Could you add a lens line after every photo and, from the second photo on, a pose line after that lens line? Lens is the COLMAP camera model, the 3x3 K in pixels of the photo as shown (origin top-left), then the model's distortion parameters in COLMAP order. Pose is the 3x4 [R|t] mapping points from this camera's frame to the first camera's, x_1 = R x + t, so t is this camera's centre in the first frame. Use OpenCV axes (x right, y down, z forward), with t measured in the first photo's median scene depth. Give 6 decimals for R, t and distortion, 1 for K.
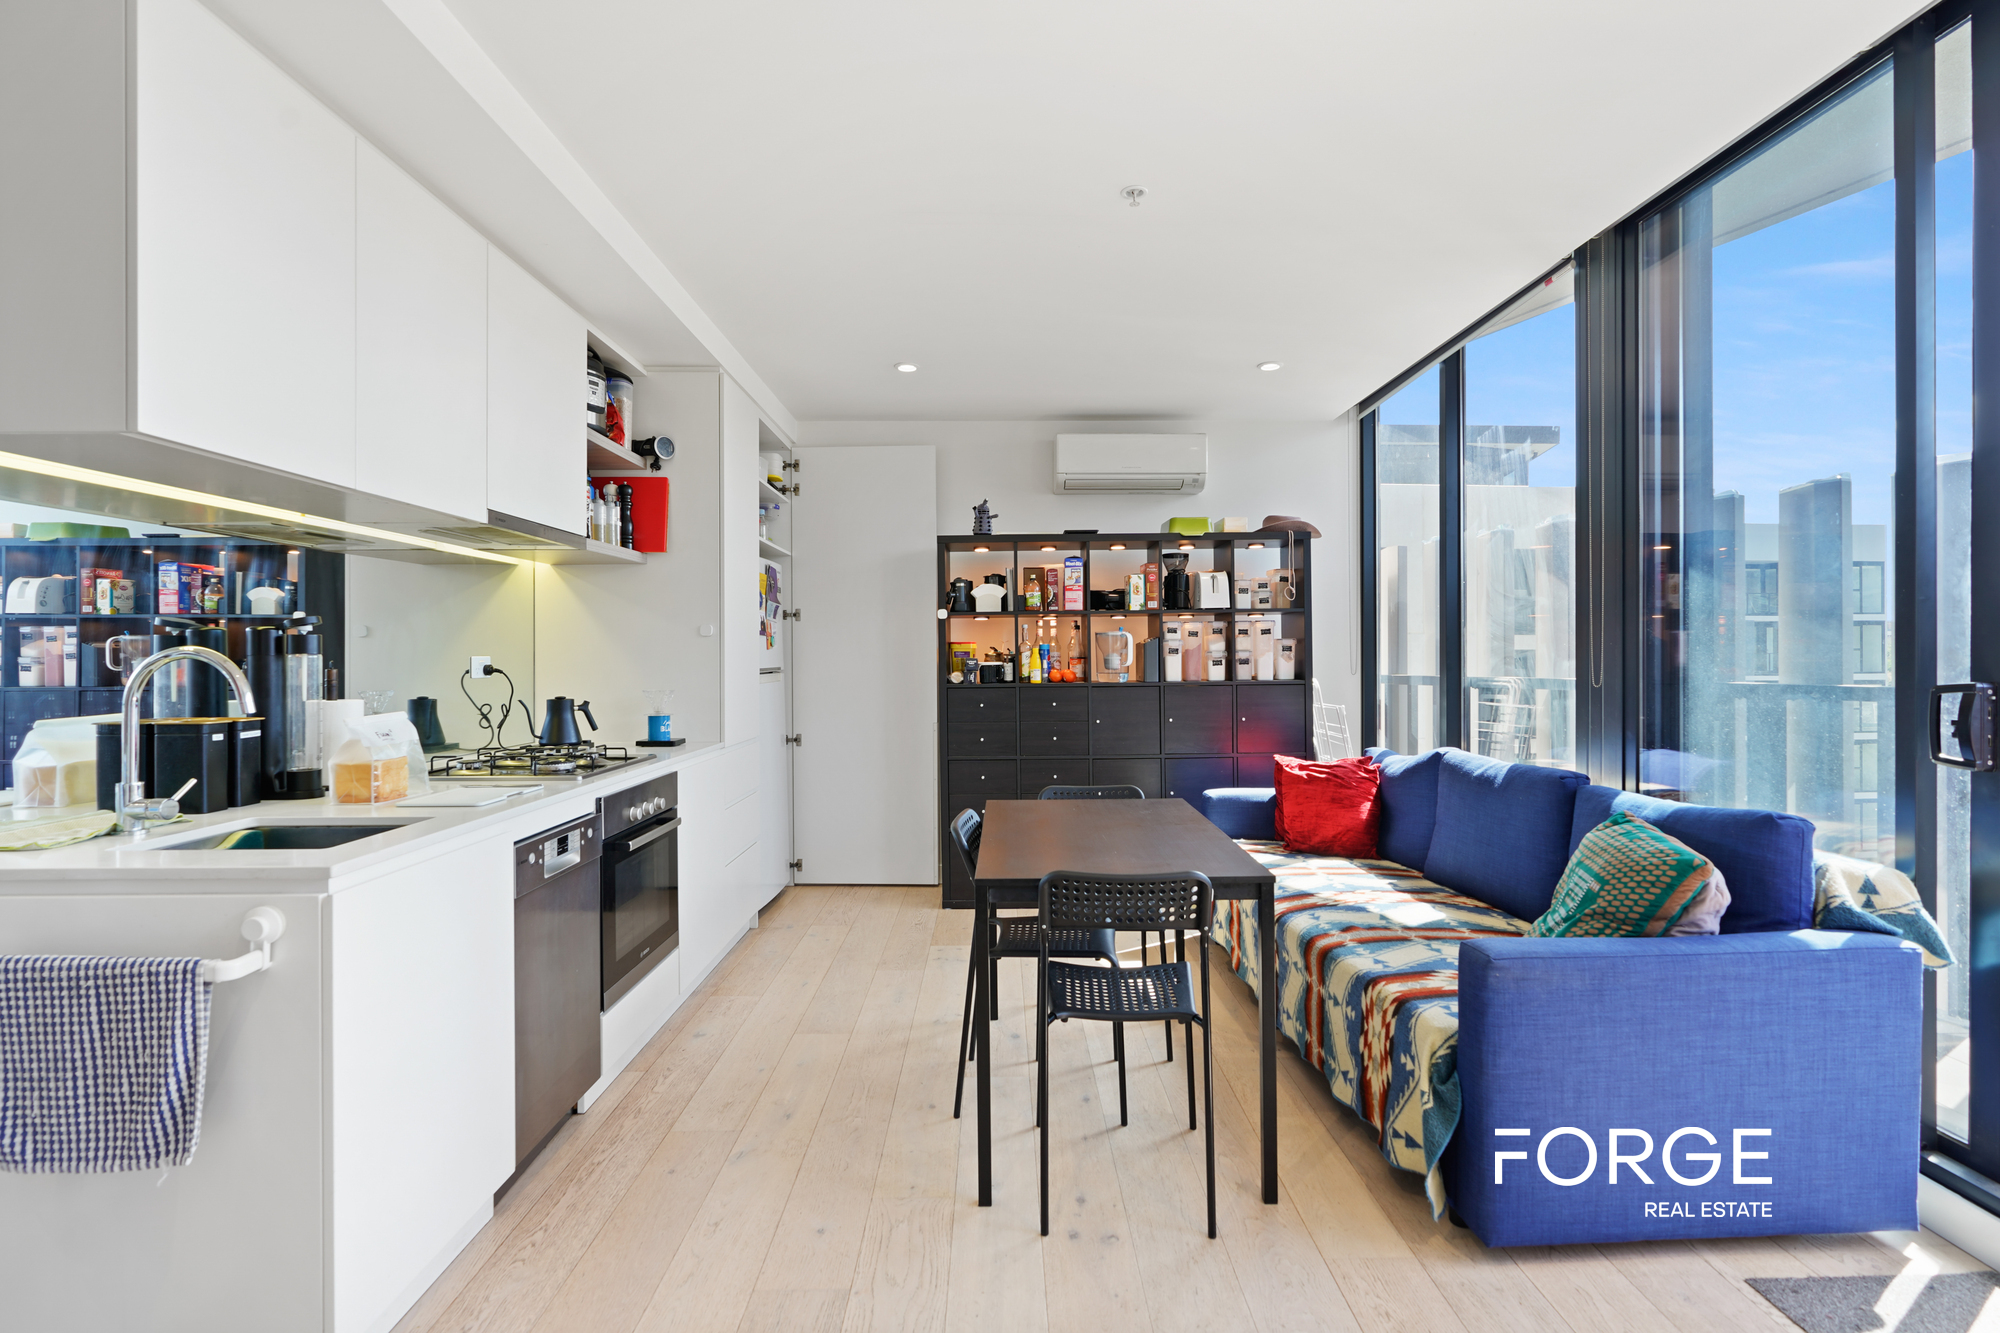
lens RADIAL K [[910.0, 0, 1000.0], [0, 910.0, 666.5], [0, 0, 1]] dist [-0.008413, 0.000267]
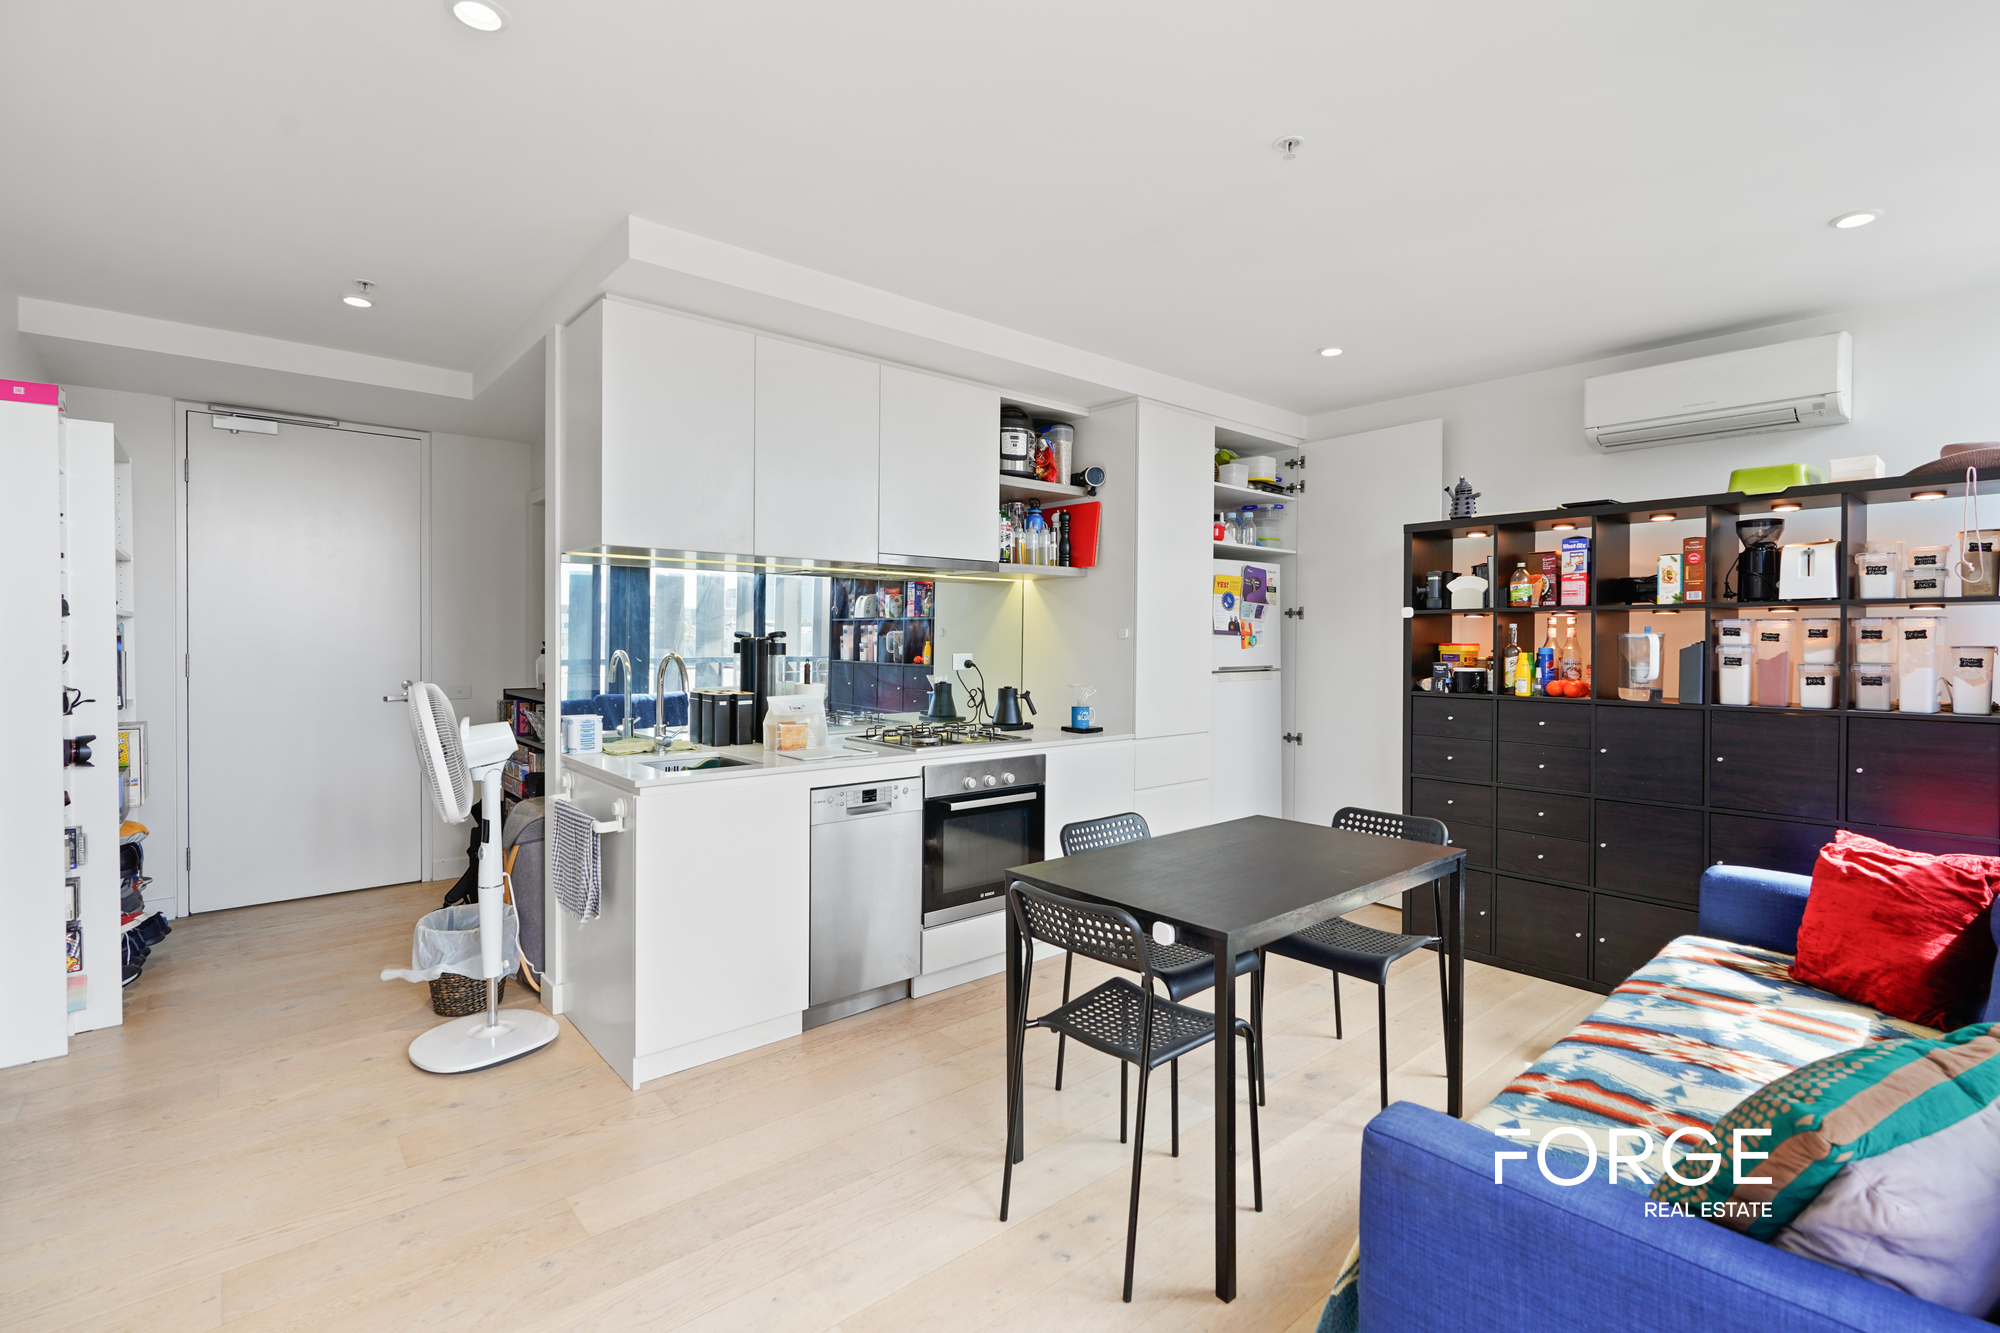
lens RADIAL K [[910.2, 0, 1005.3], [0, 910.2, 651.7], [0, 0, 1]] dist [-0.005052, 0.001004]
pose [[0.650799, 0.021135, -0.758956, 0.355075], [-0.018031, 0.999761, 0.012379, -0.022985], [0.759036, 0.005629, 0.651025, 0.122656]]
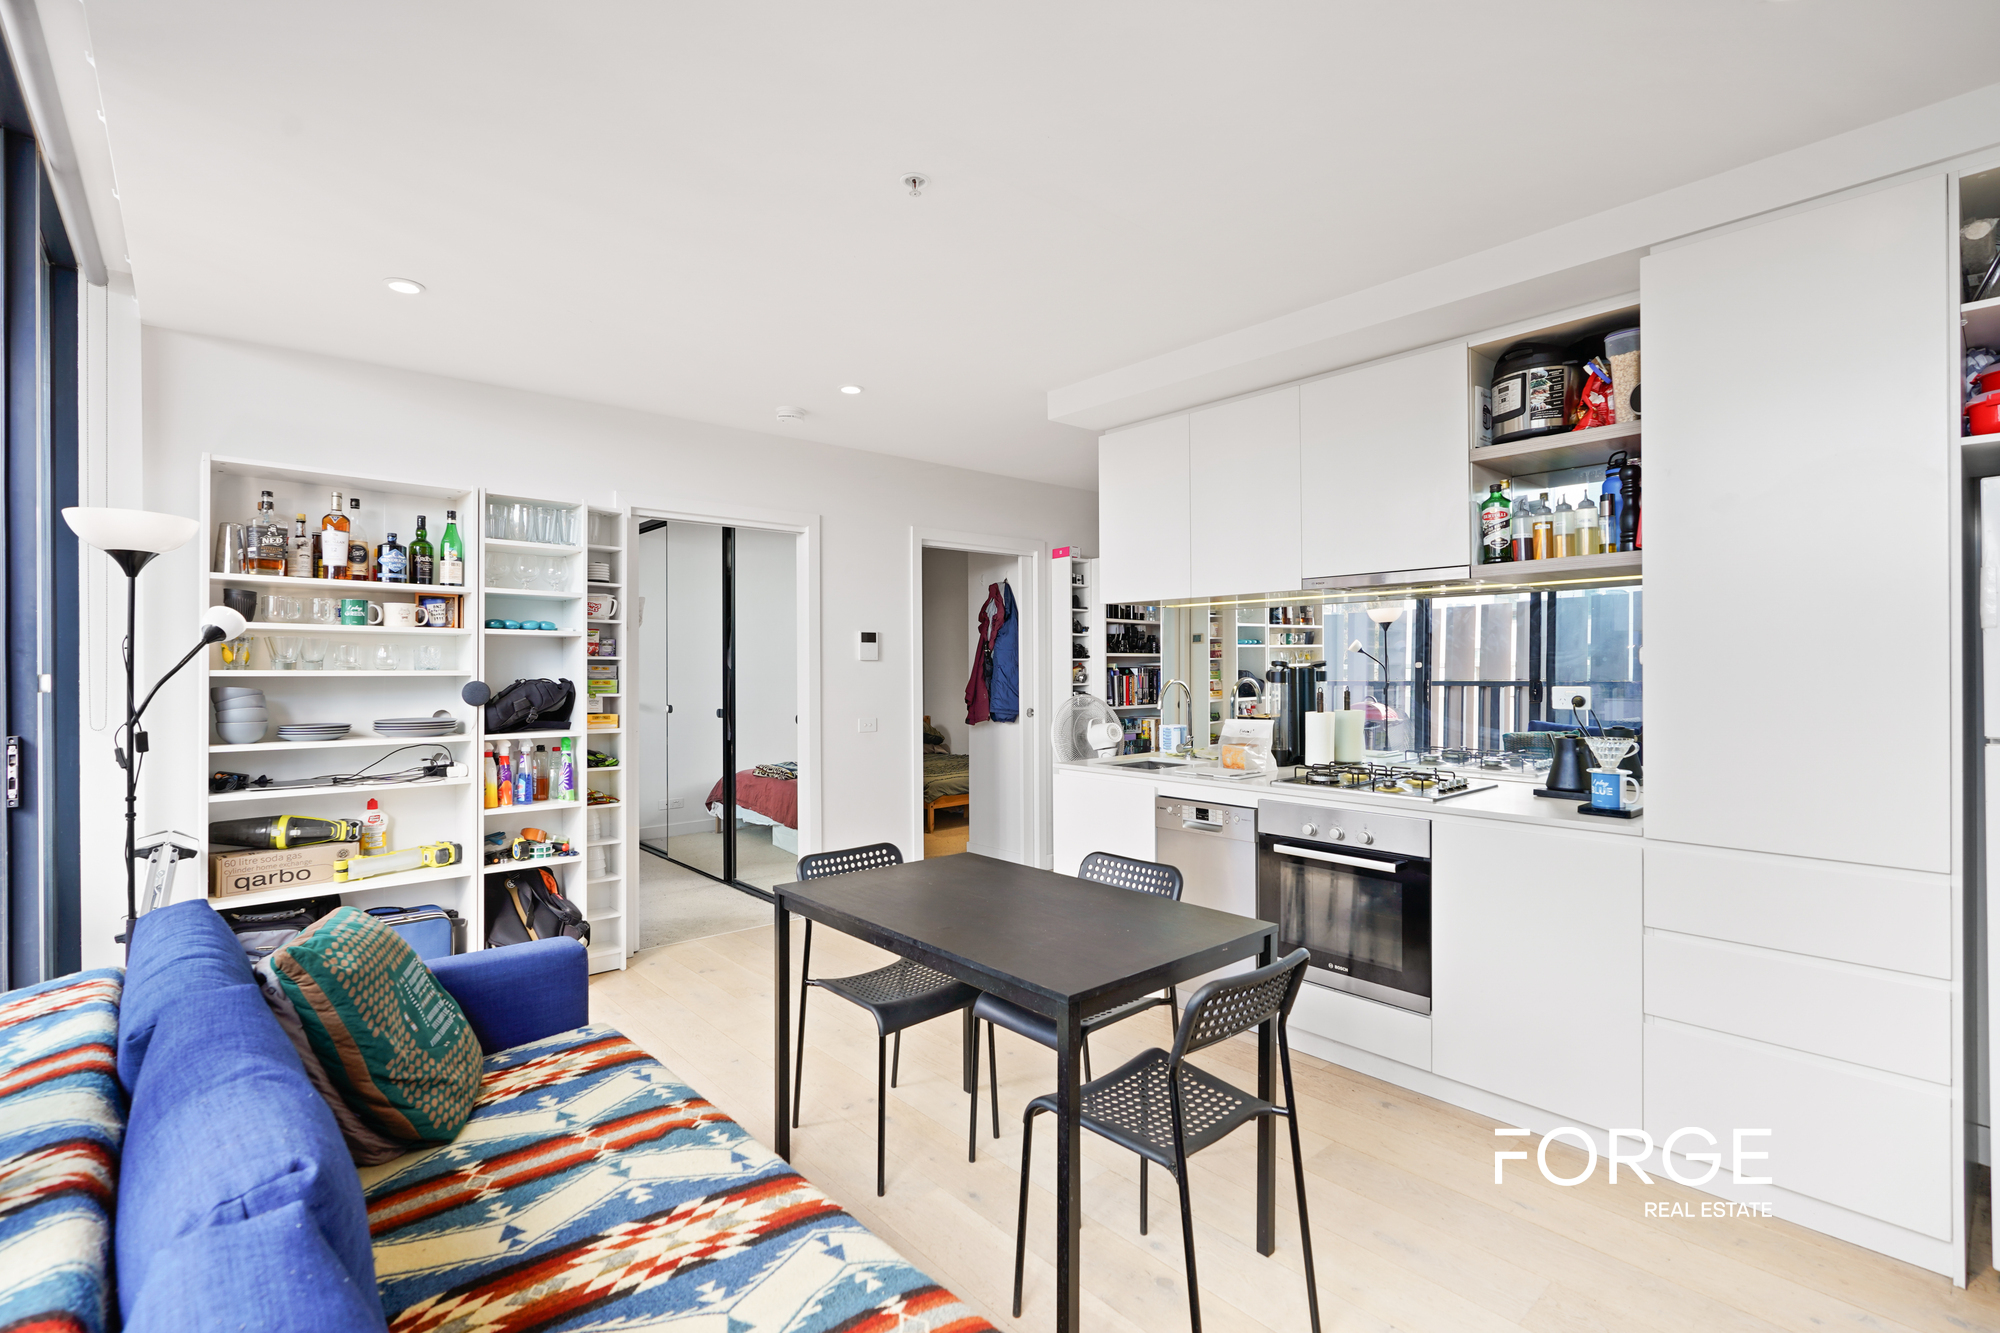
lens RADIAL K [[910.2, 0, 1005.3], [0, 910.2, 651.7], [0, 0, 1]] dist [-0.005052, 0.001004]
pose [[-0.749188, 0.001773, -0.662355, 0.376222], [0.002847, 0.999996, -0.000544, -0.035531], [0.662351, -0.002293, -0.749190, 0.953755]]
